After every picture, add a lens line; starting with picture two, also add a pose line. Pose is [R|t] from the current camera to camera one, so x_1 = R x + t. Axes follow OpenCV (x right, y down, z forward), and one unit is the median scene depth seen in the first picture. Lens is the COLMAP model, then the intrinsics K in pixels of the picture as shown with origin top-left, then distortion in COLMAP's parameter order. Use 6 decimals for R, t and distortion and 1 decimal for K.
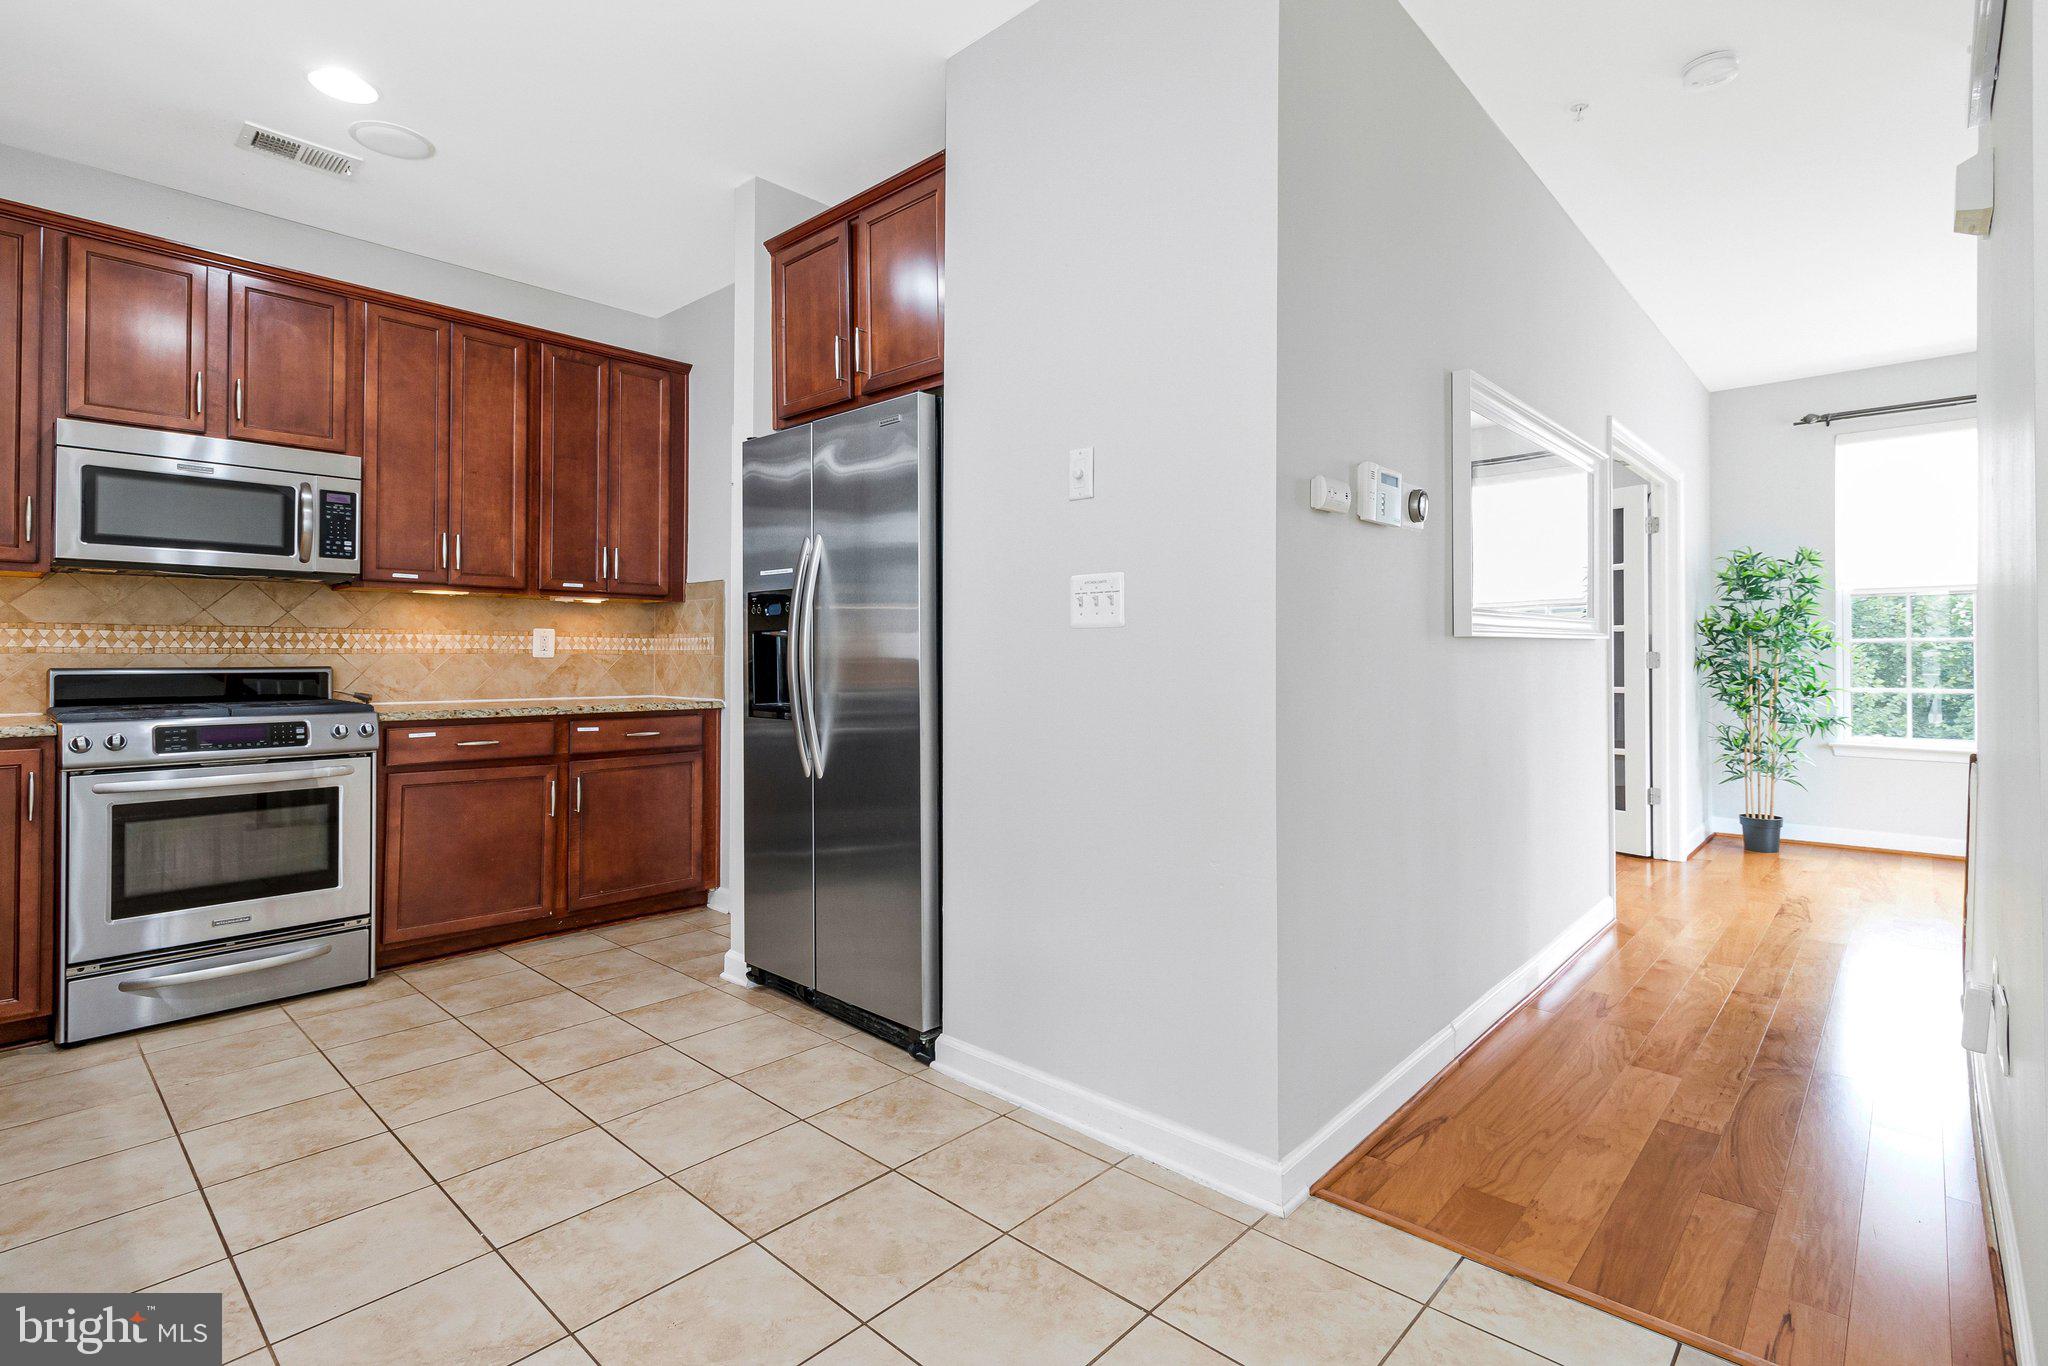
lens RADIAL K [[972.3, 0, 1036.3], [0, 972.3, 644.7], [0, 0, 1]] dist [0.003308, 0.000269]
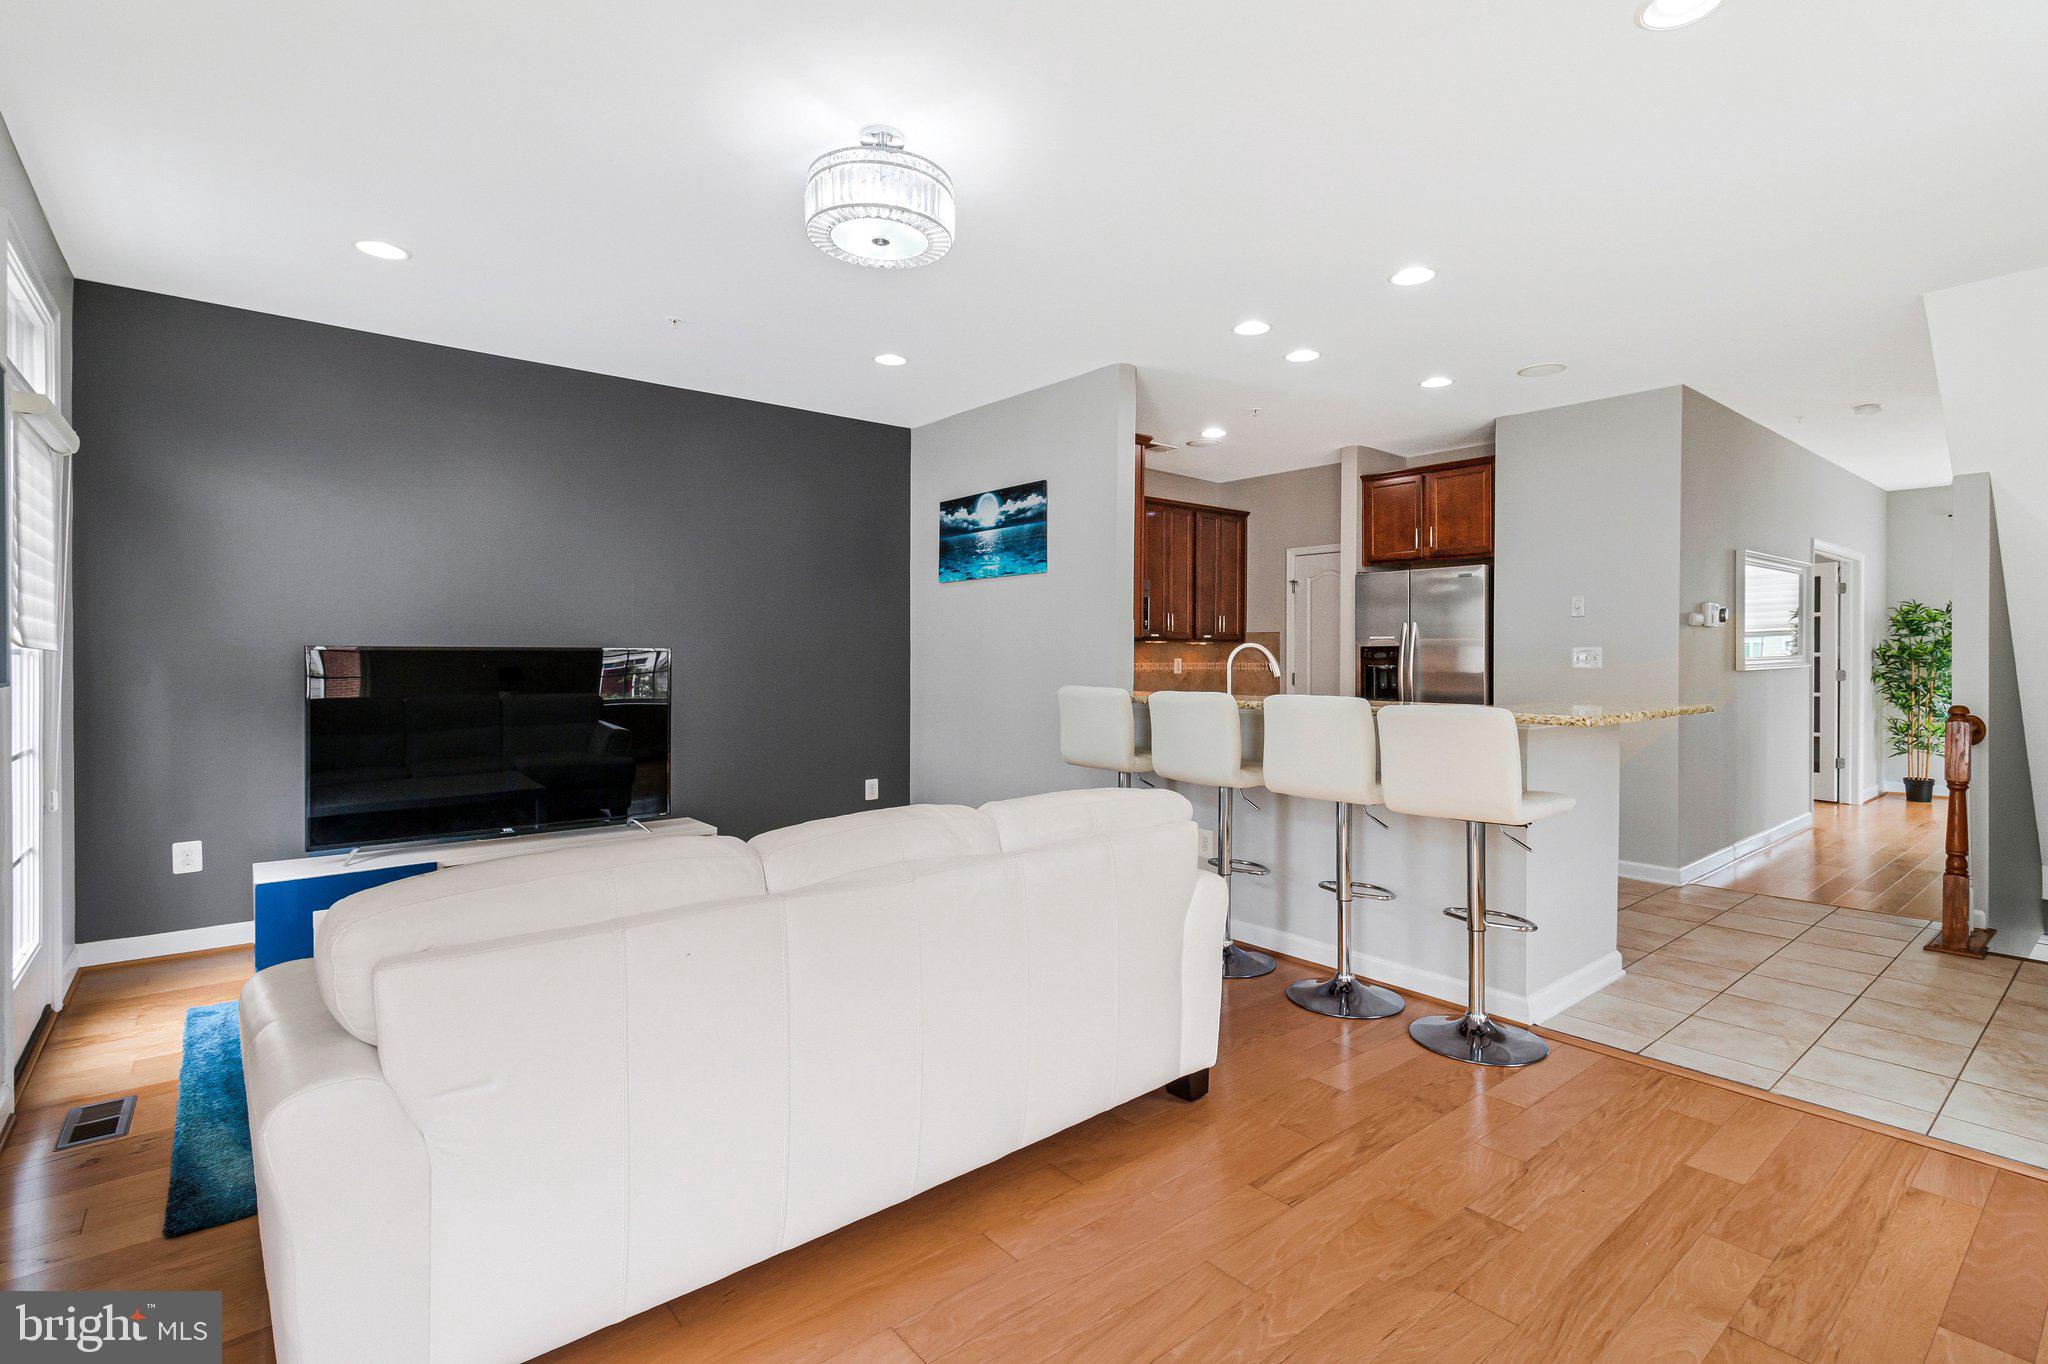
lens RADIAL K [[952.3, 0, 1017.3], [0, 952.3, 660.8], [0, 0, 1]] dist [-0.002552, -0.000651]
pose [[0.988074, 0.001134, -0.153973, -0.626313], [0.001645, 0.999838, 0.017923, -0.053805], [0.153968, -0.017963, 0.987913, -1.015447]]
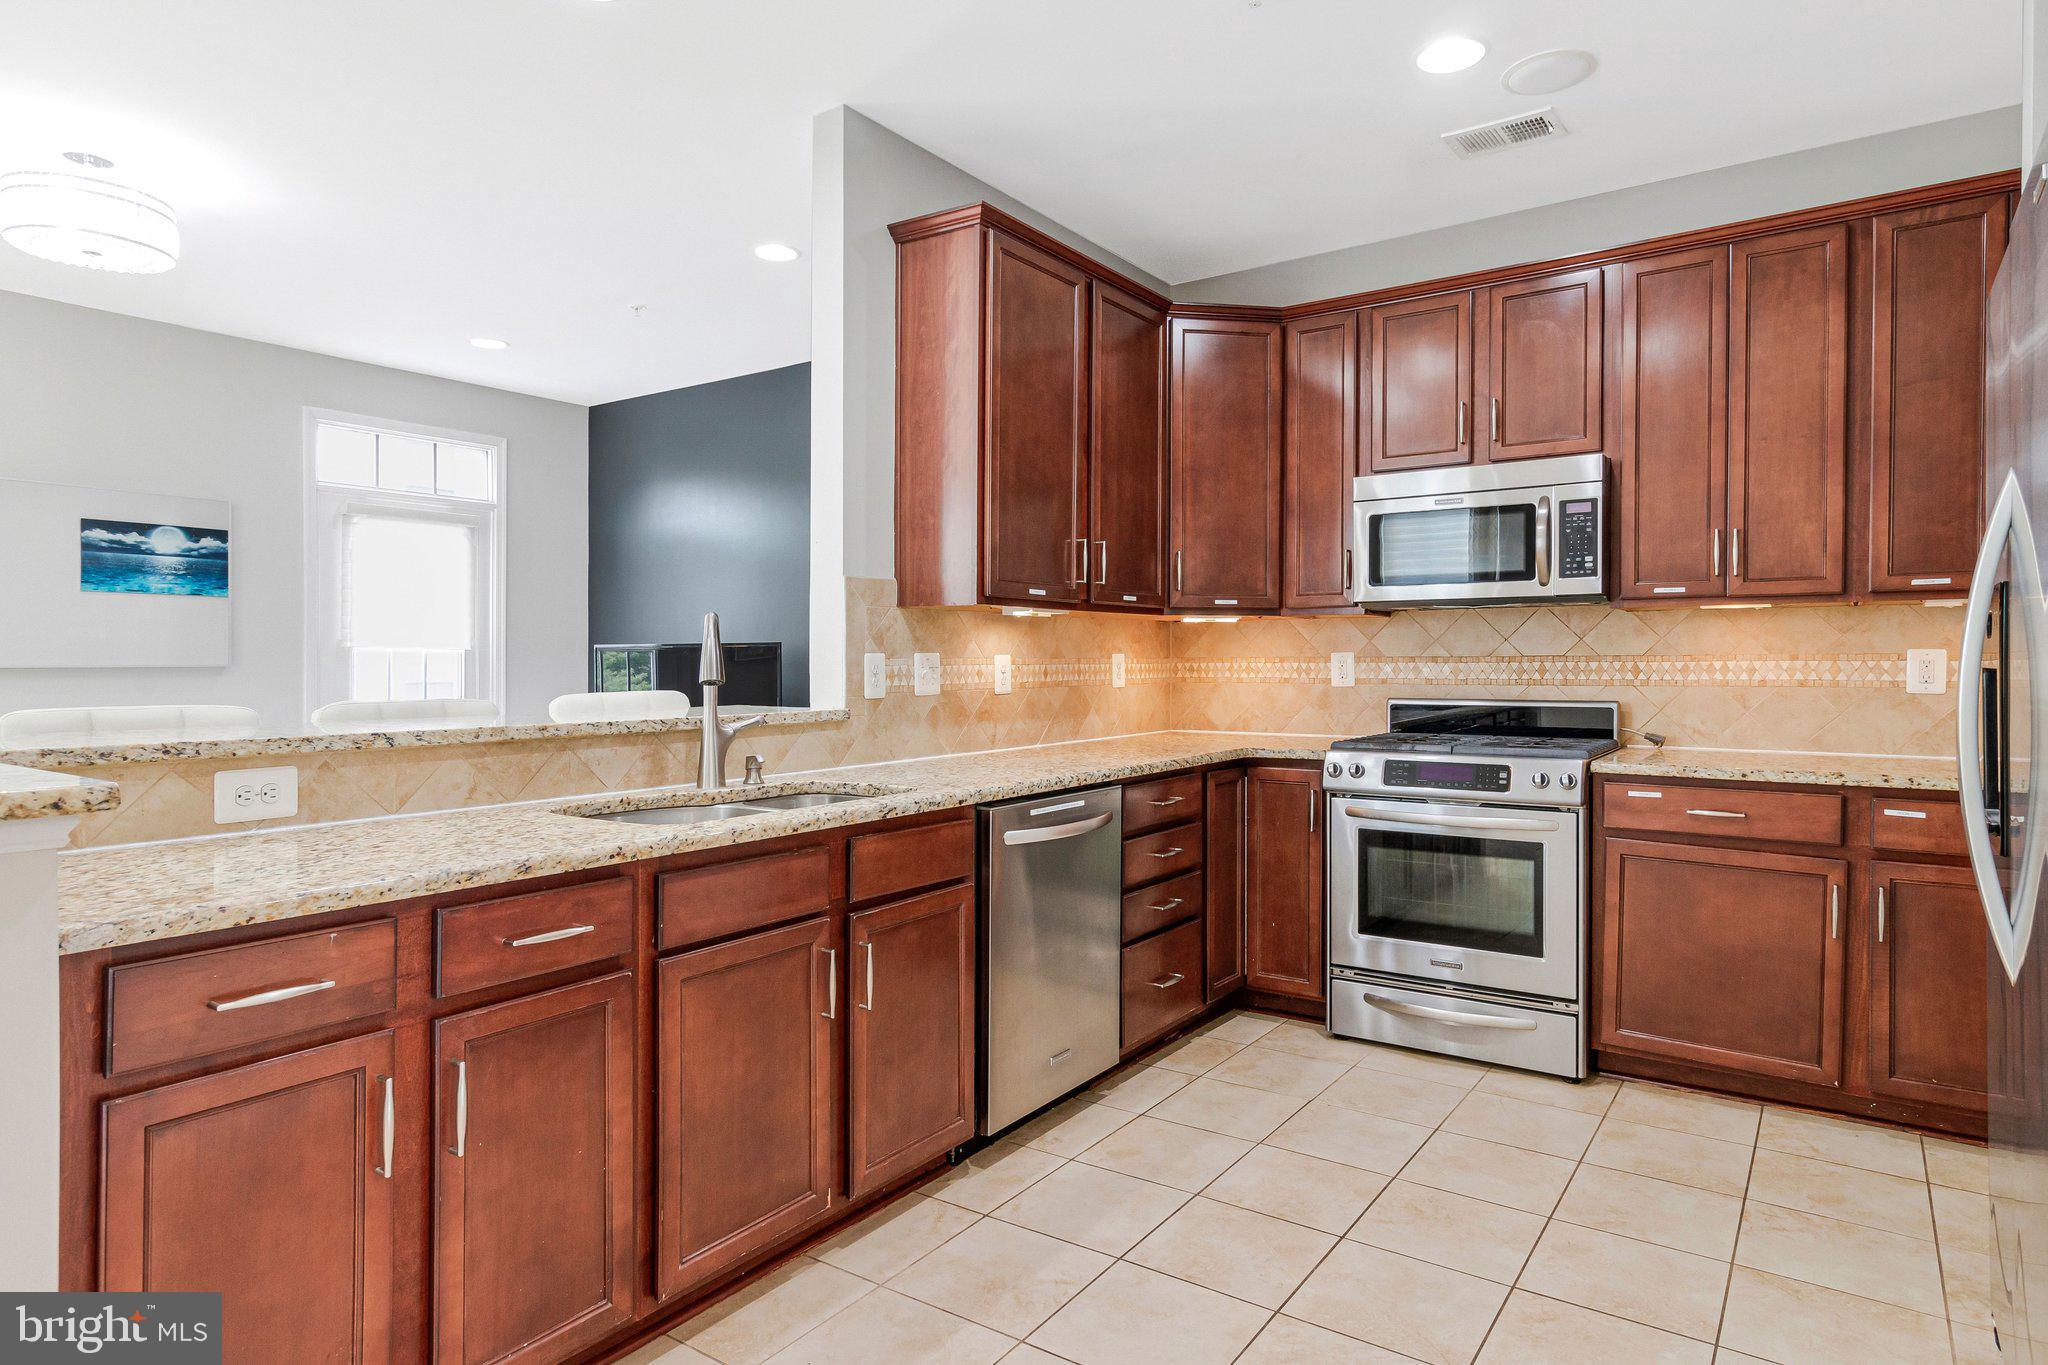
lens RADIAL K [[1155.2, 0, 1037.2], [0, 1155.2, 665.9], [0, 0, 1]] dist [0.001705, 0.000371]
pose [[0.128528, 0.002352, -0.991703, 0.217069], [0.015342, 0.999873, 0.004360, -0.021091], [0.991587, -0.015775, 0.128476, 0.369697]]
